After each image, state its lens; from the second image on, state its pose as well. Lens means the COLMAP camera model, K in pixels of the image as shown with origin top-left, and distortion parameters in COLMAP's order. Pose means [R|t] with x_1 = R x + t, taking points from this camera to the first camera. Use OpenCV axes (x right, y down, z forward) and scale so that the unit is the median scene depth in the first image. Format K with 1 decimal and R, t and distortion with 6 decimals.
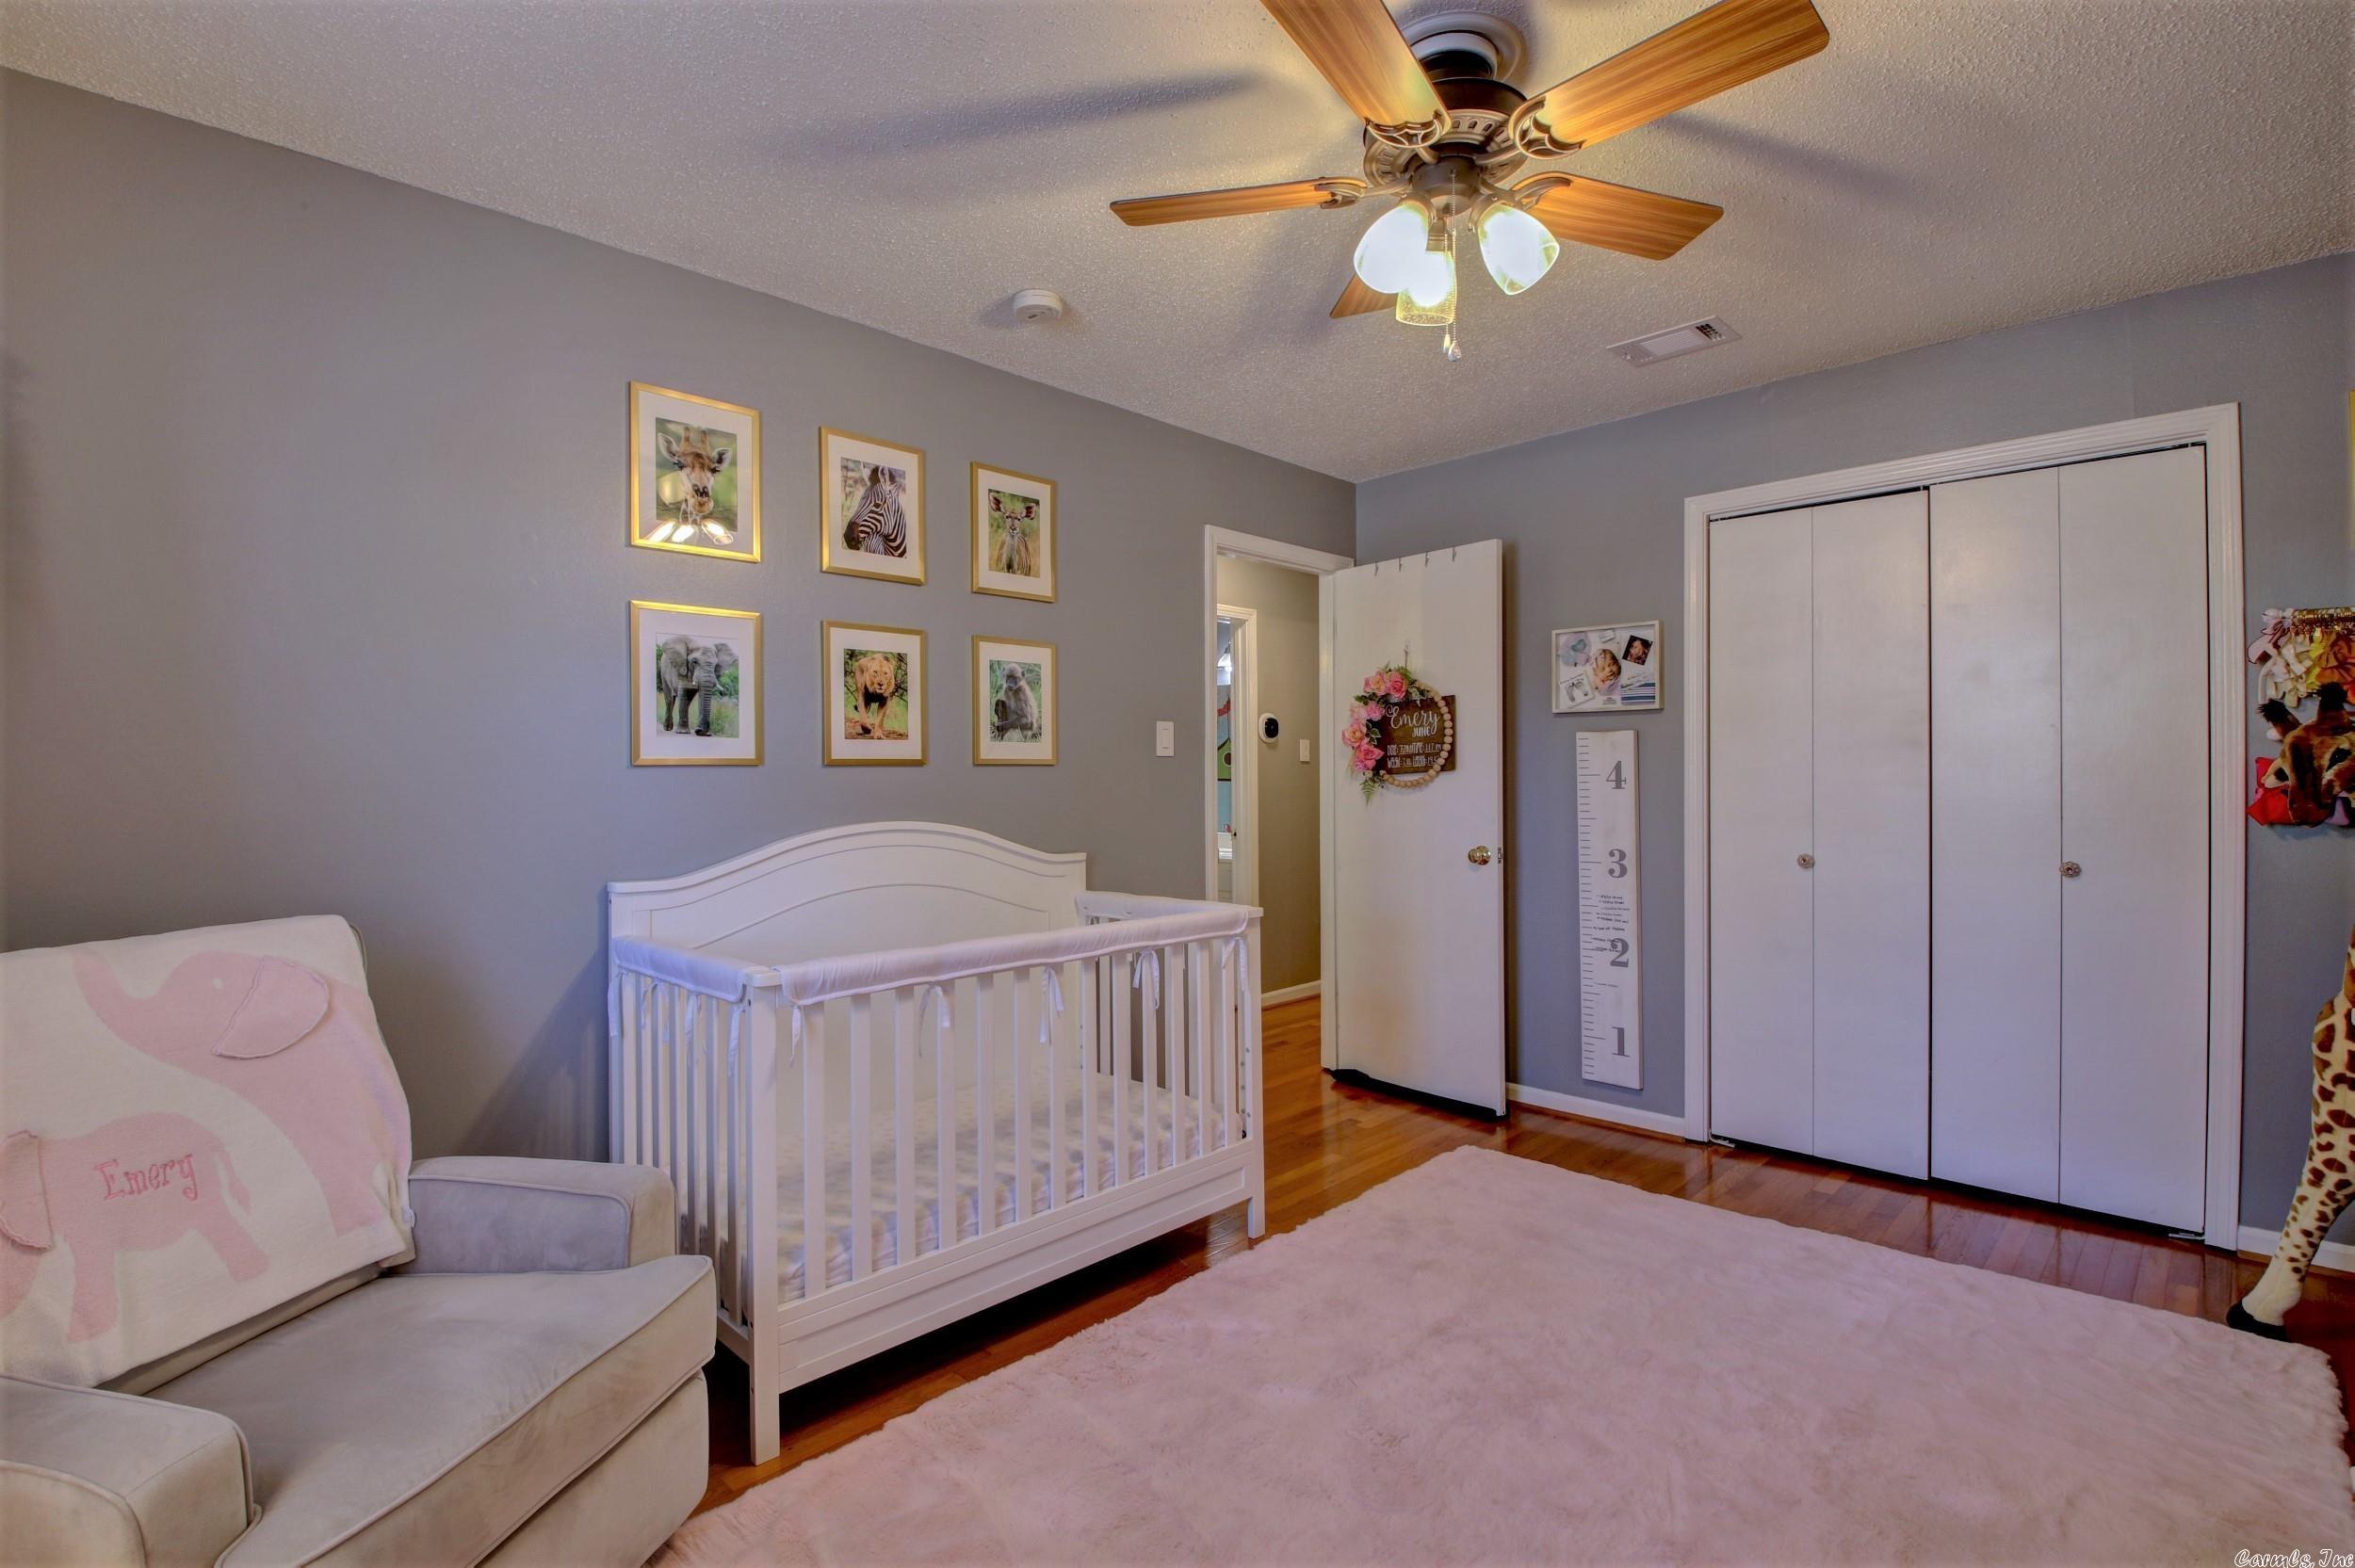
lens RADIAL K [[1091.2, 0, 1175.5], [0, 1091.2, 772.3], [0, 0, 1]] dist [0.025703, -0.030622]
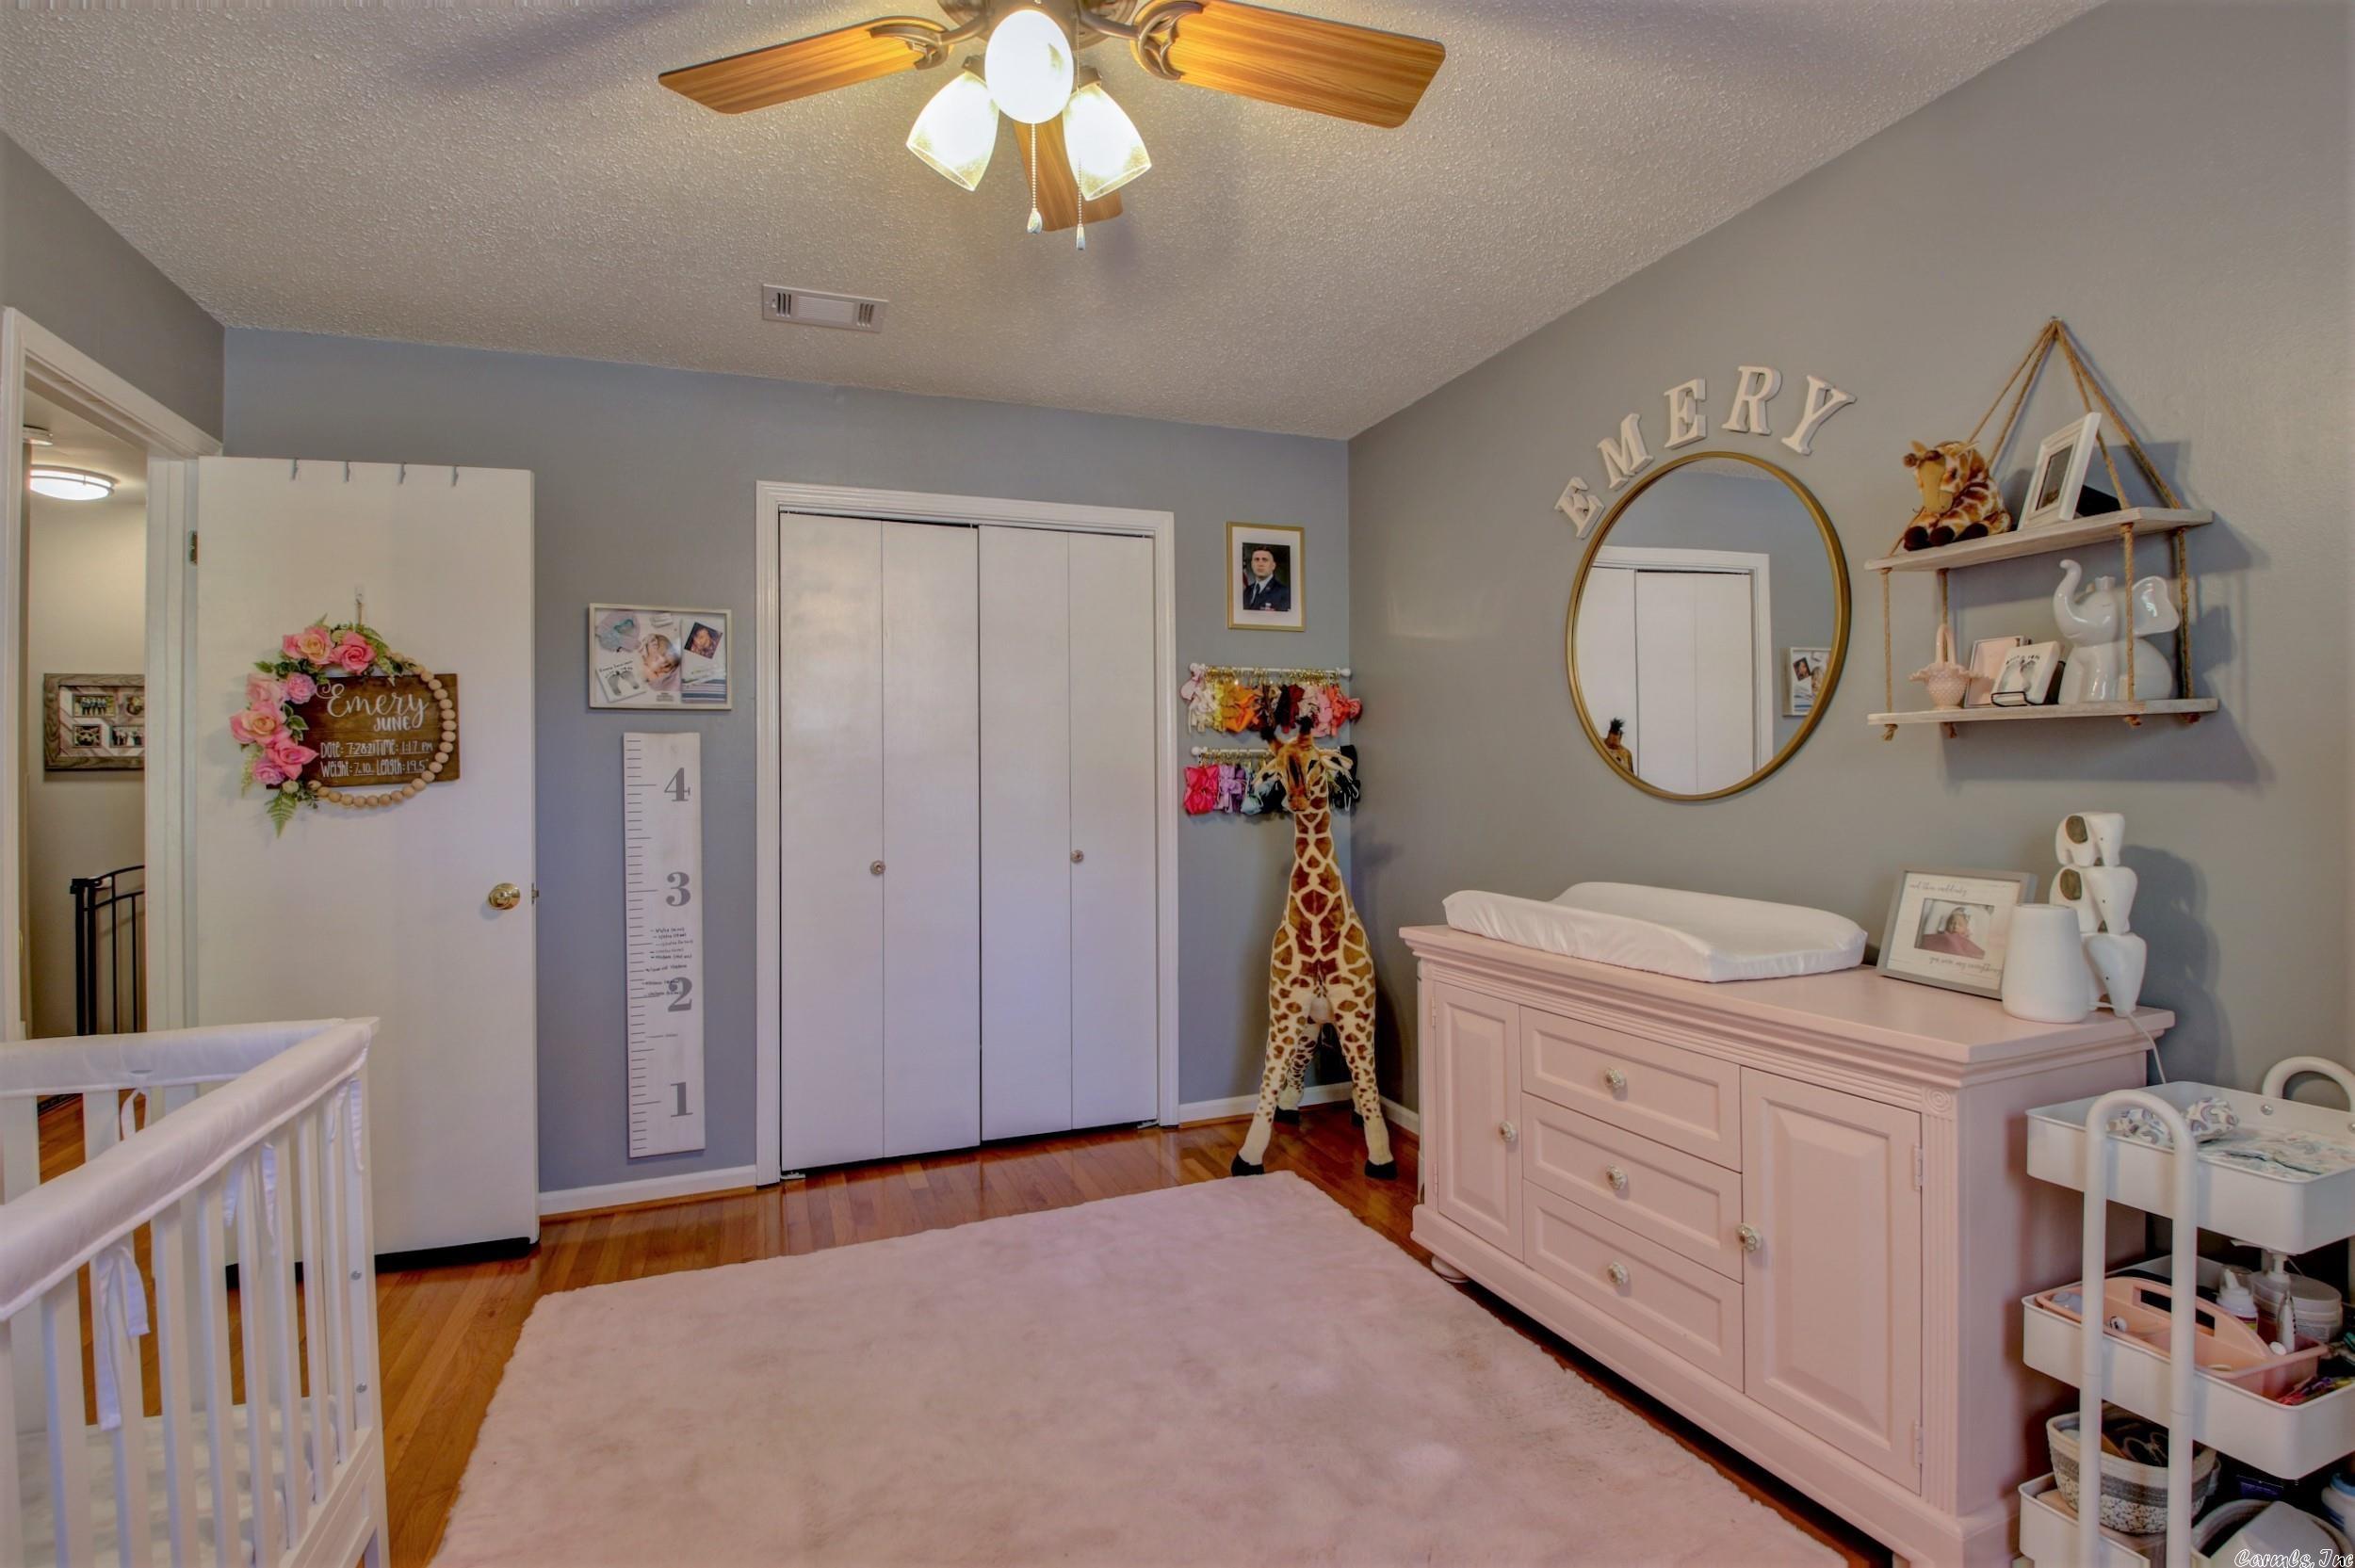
lens RADIAL K [[1091.2, 0, 1175.5], [0, 1091.2, 772.3], [0, 0, 1]] dist [0.025703, -0.030622]
pose [[0.412558, 0.004673, 0.910920, -0.210748], [0.009501, 0.999910, -0.009433, 0.004452], [-0.910882, 0.012546, 0.412476, 0.297821]]
